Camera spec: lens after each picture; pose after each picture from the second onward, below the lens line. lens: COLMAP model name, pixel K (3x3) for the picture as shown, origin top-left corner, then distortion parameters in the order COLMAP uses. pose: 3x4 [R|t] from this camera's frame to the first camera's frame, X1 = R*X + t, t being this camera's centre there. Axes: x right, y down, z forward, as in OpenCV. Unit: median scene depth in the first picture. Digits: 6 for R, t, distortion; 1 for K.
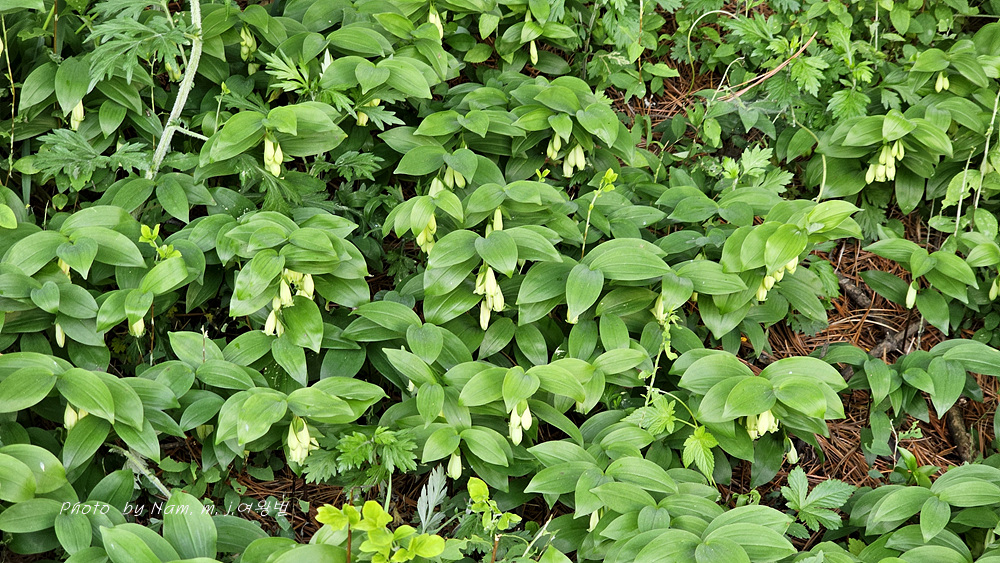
lens RADIAL K [[2117.2, 0, 500.0], [0, 2117.2, 281.5], [0, 0, 1]] dist [-0.484689, 11.361376]
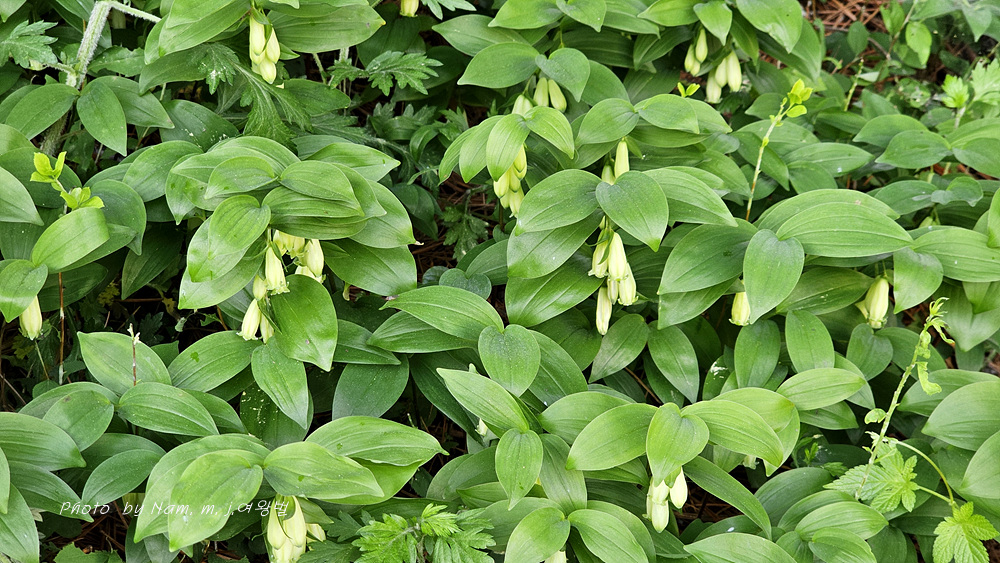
lens RADIAL K [[2117.2, 0, 500.0], [0, 2117.2, 281.5], [0, 0, 1]] dist [-0.484689, 11.361376]
pose [[0.999625, 0.014933, -0.022974, -0.023398], [-0.014632, 0.999805, 0.013227, -0.000239], [0.023167, -0.012886, 0.999649, 0.388304]]
